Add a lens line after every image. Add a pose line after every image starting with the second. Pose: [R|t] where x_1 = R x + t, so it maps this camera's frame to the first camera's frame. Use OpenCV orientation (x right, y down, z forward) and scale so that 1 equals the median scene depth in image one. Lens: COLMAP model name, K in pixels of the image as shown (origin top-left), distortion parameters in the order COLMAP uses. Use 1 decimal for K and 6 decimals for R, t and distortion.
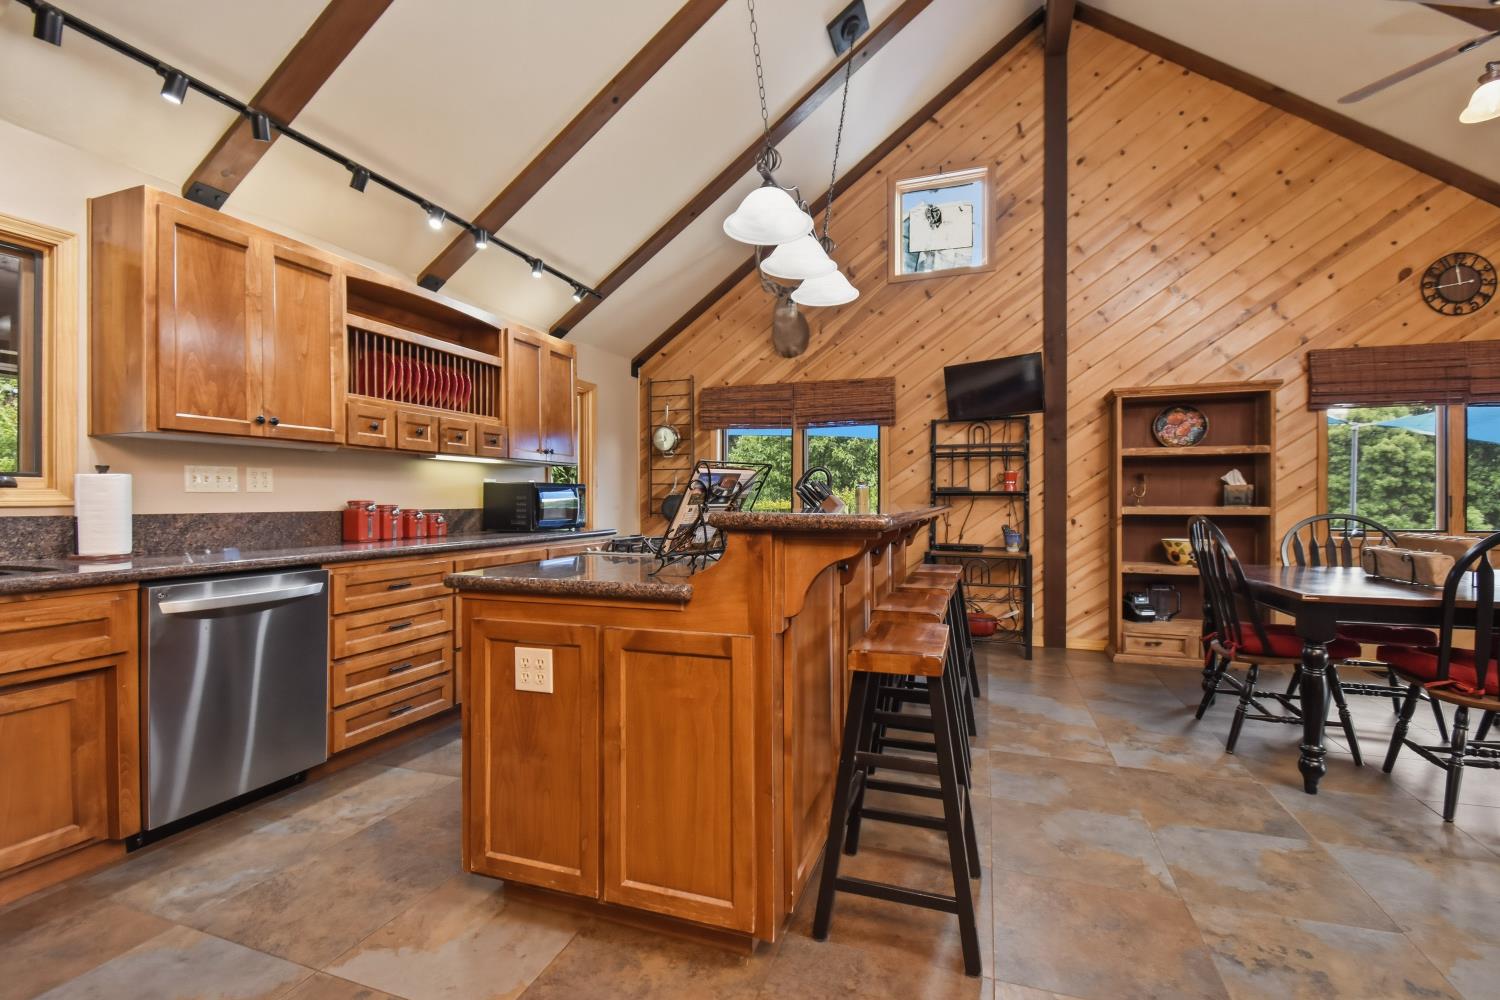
lens RADIAL K [[674.4, 0, 750.0], [0, 674.4, 500.0], [0, 0, 1]] dist [0.000006, -0.000017]
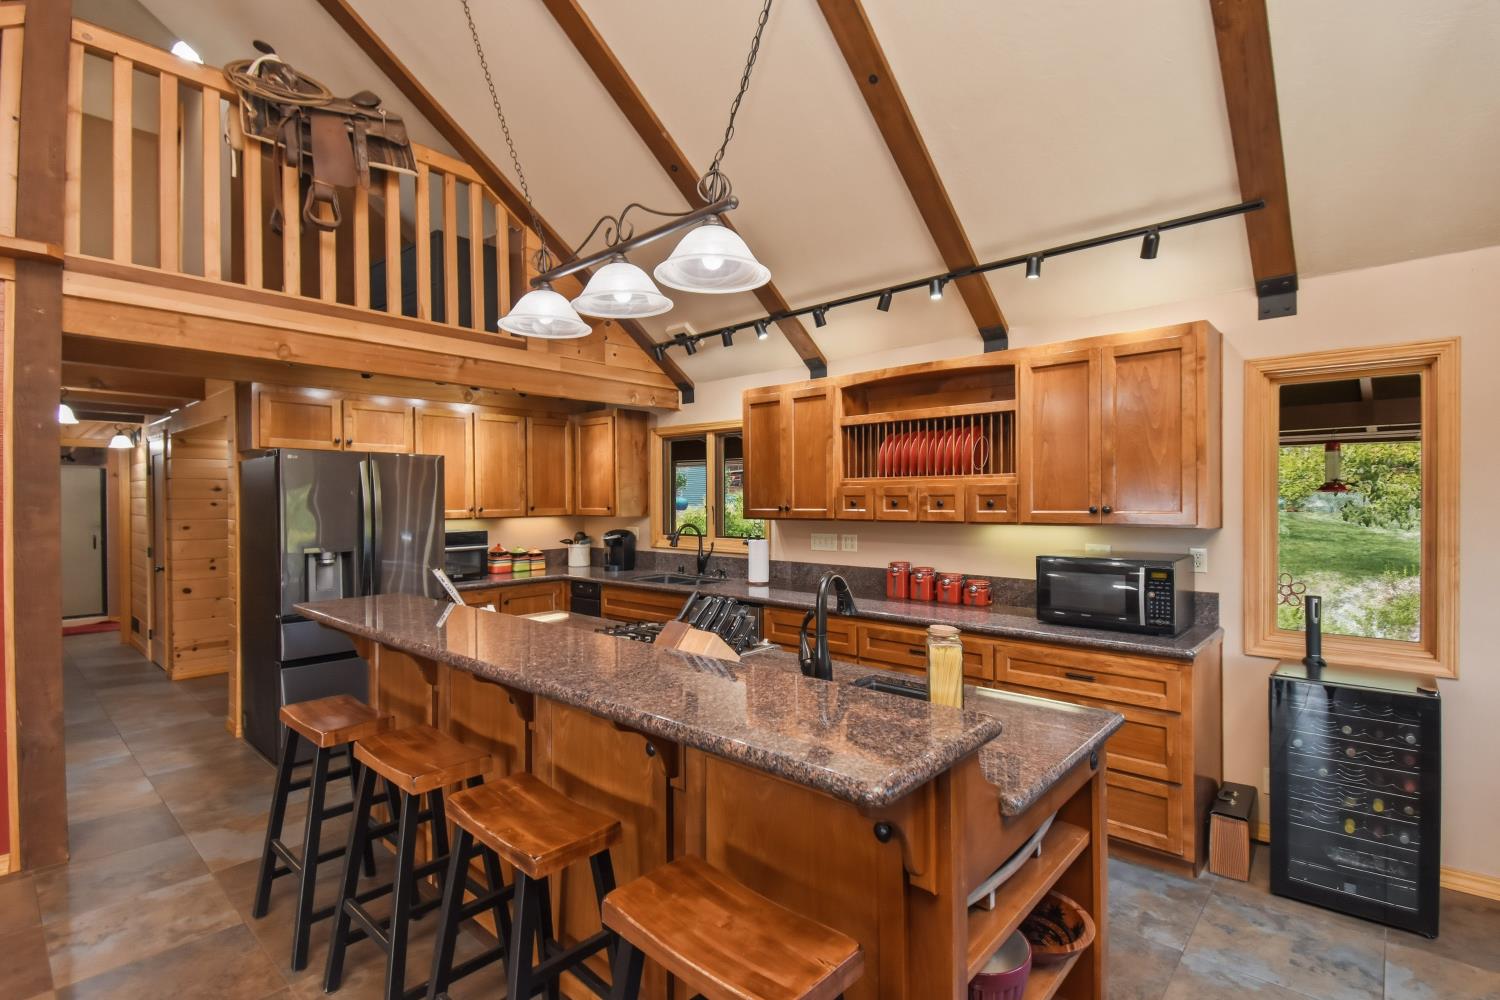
lens RADIAL K [[686.8, 0, 751.1], [0, 686.8, 516.8], [0, 0, 1]] dist [0.000400, 0.000027]
pose [[-0.393222, 0.004584, -0.919432, 0.654392], [-0.010365, 0.999902, 0.009418, -0.093167], [0.919385, 0.013233, -0.393135, 1.308721]]
